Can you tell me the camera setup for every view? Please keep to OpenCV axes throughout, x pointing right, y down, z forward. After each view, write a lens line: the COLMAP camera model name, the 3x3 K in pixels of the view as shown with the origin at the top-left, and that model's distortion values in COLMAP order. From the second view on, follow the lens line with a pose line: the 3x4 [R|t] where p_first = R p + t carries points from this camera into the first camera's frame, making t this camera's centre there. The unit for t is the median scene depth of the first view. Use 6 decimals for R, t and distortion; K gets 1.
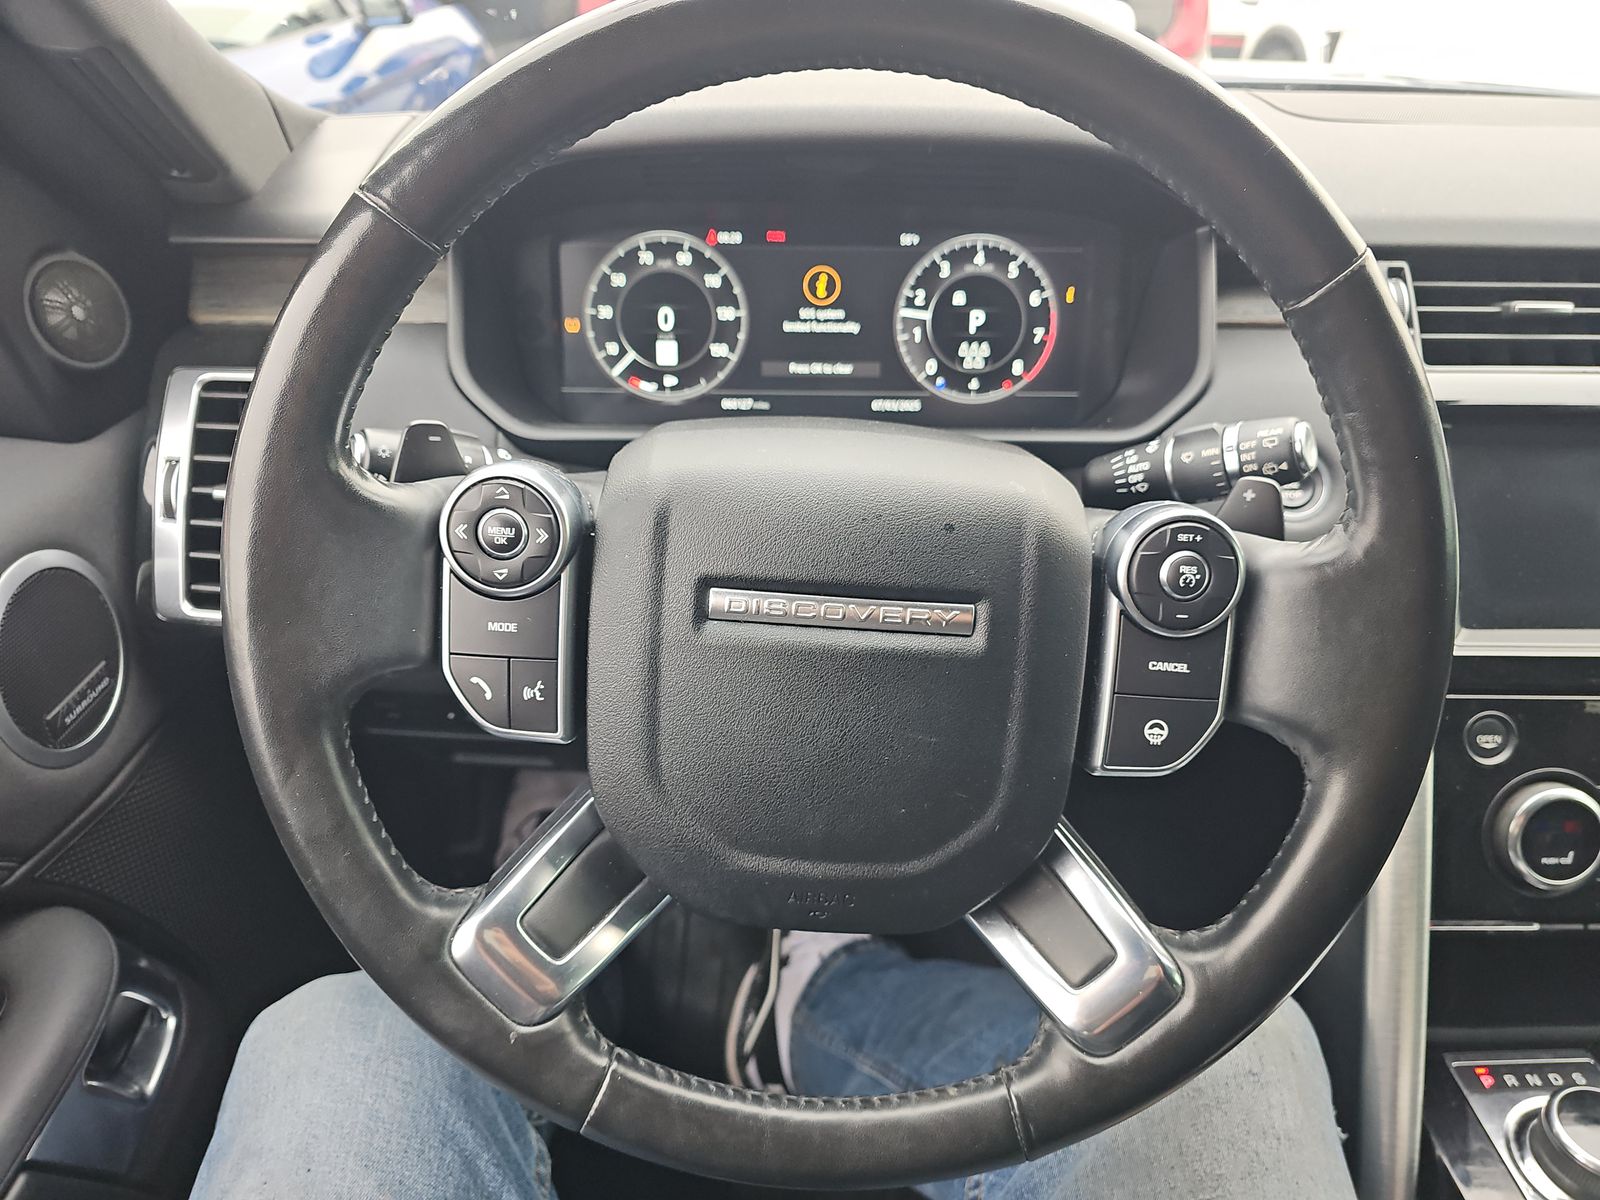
lens RADIAL K [[1076.0, 0, 800.8], [0, 1076.0, 615.4], [0, 0, 1]] dist [0.040948, -0.036674]
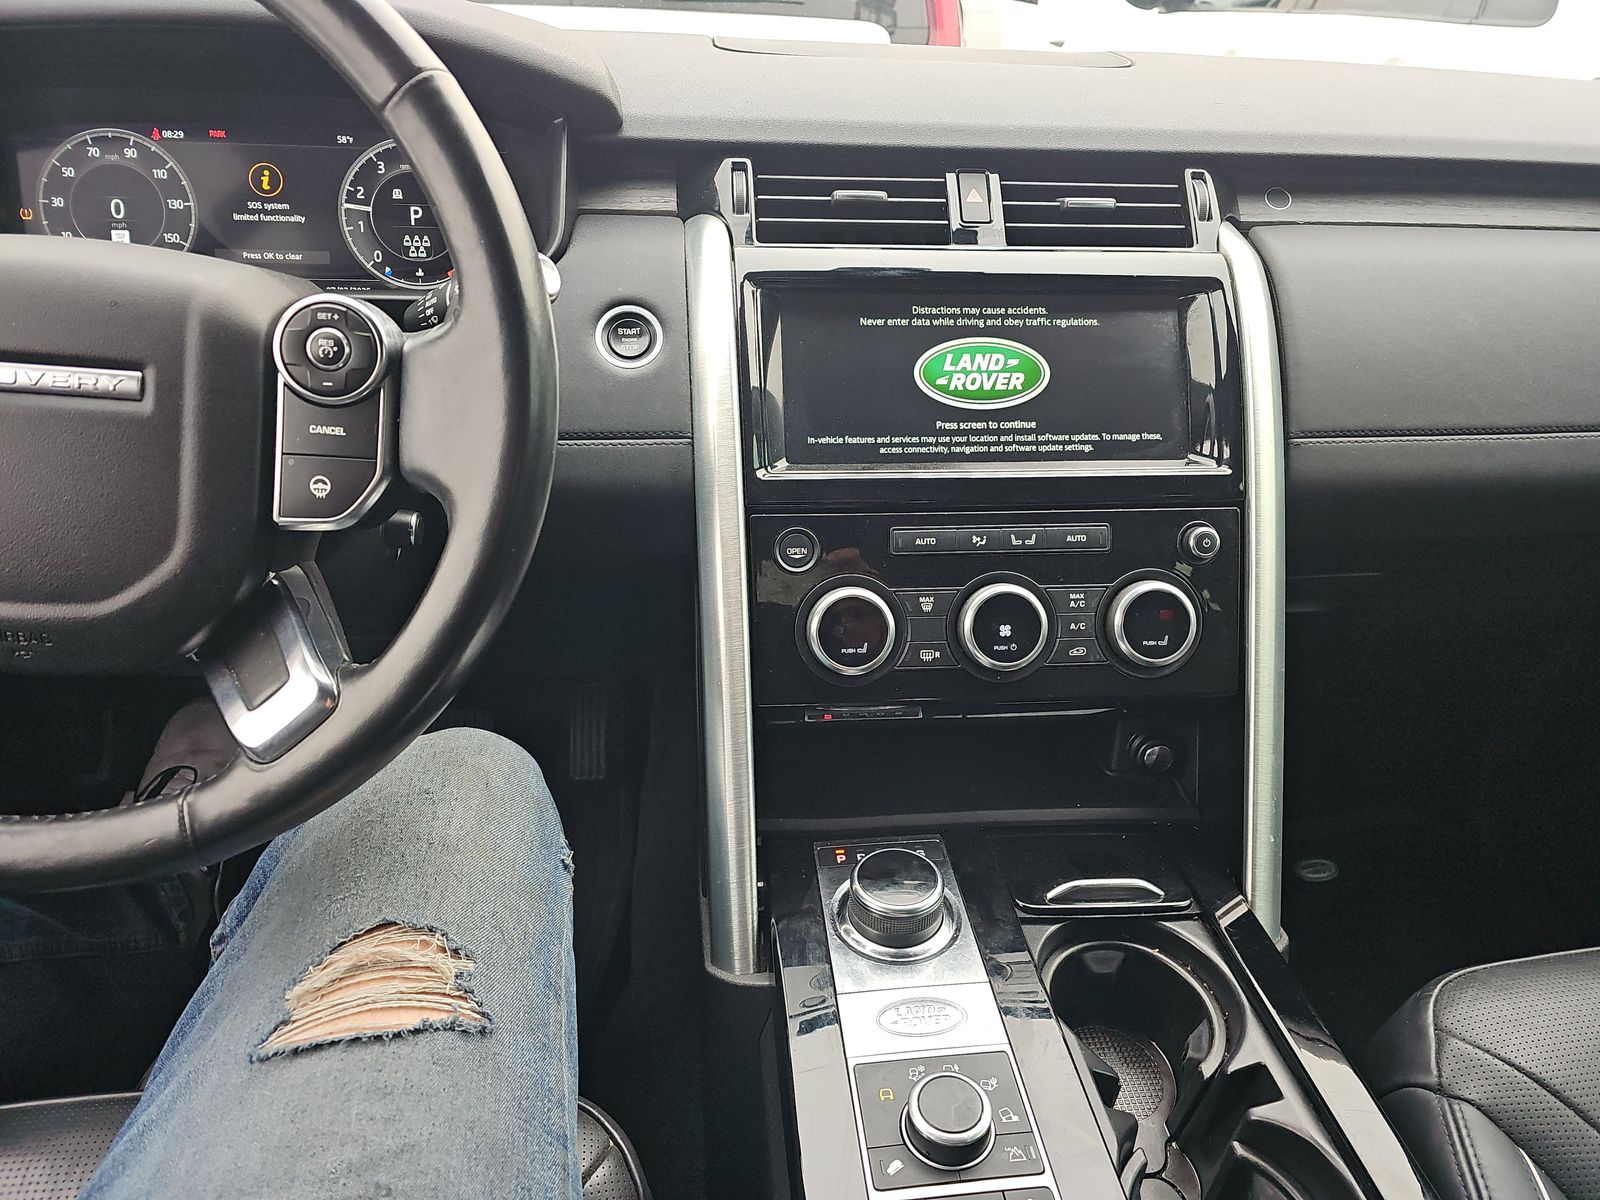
lens RADIAL K [[1076.0, 0, 802.1], [0, 1076.0, 598.1], [0, 0, 1]] dist [0.040948, -0.036674]
pose [[0.996652, -0.019764, 0.079335, 0.468566], [0.023186, 0.998830, -0.042437, 0.180541], [-0.078403, 0.044135, 0.995944, -0.128357]]
